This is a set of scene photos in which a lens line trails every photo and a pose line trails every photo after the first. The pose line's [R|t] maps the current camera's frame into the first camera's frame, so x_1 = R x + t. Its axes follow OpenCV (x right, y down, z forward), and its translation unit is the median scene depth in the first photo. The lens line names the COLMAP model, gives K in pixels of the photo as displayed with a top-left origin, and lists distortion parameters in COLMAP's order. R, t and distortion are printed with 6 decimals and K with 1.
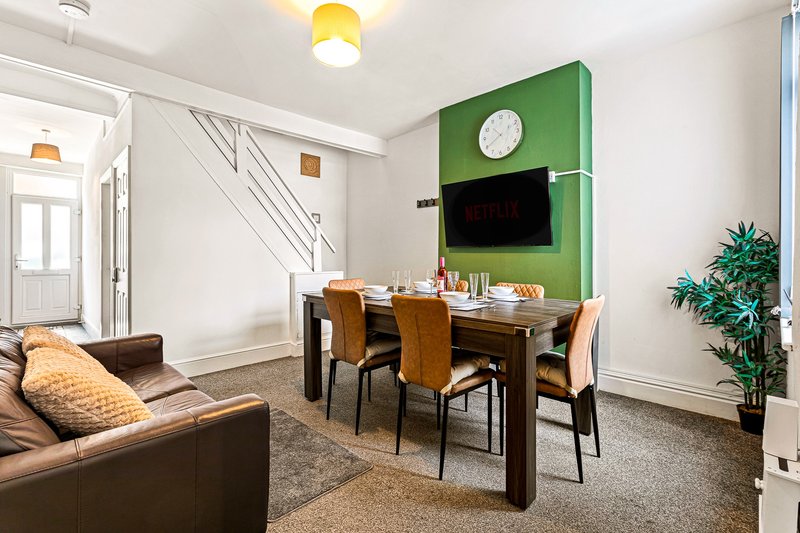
lens RADIAL K [[369.0, 0, 397.6], [0, 369.0, 260.7], [0, 0, 1]] dist [0.003046, 0.000266]
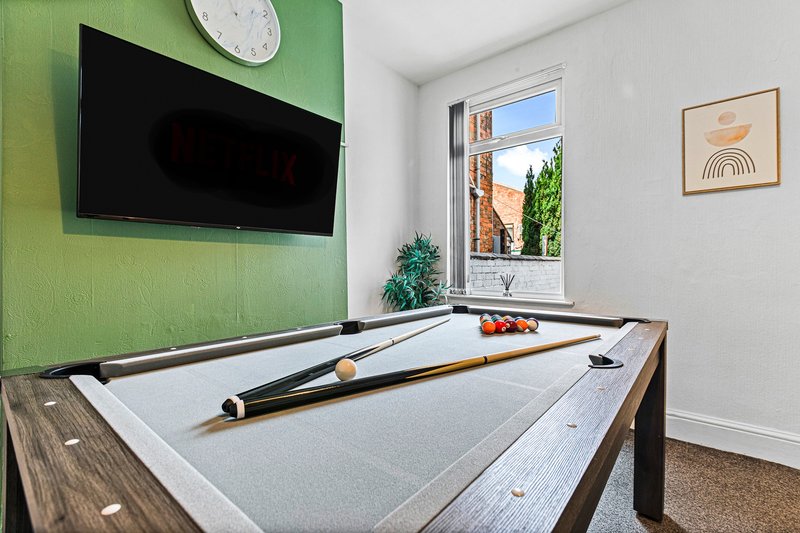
lens RADIAL K [[364.5, 0, 397.6], [0, 364.5, 269.7], [0, 0, 1]] dist [0.001490, -0.000479]
pose [[-0.091982, -0.008824, 0.995722, -0.266116], [0.008413, 0.999918, 0.009638, 0.016168], [-0.995725, 0.009264, -0.091900, 0.855975]]
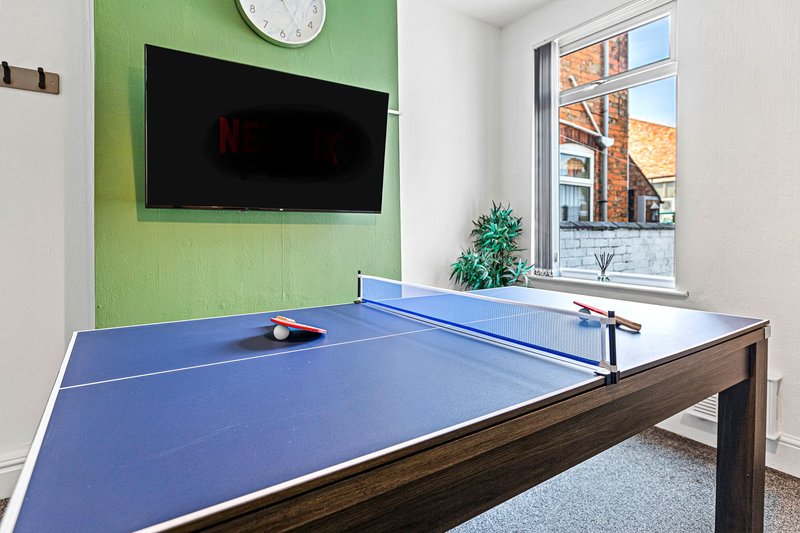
lens RADIAL K [[430.8, 0, 389.2], [0, 430.8, 239.3], [0, 0, 1]] dist [0.000897, -0.000876]
pose [[0.203274, -0.016597, 0.978981, -0.312524], [0.010429, 0.999836, 0.014785, -0.004492], [-0.979066, 0.007204, 0.203414, 0.753476]]
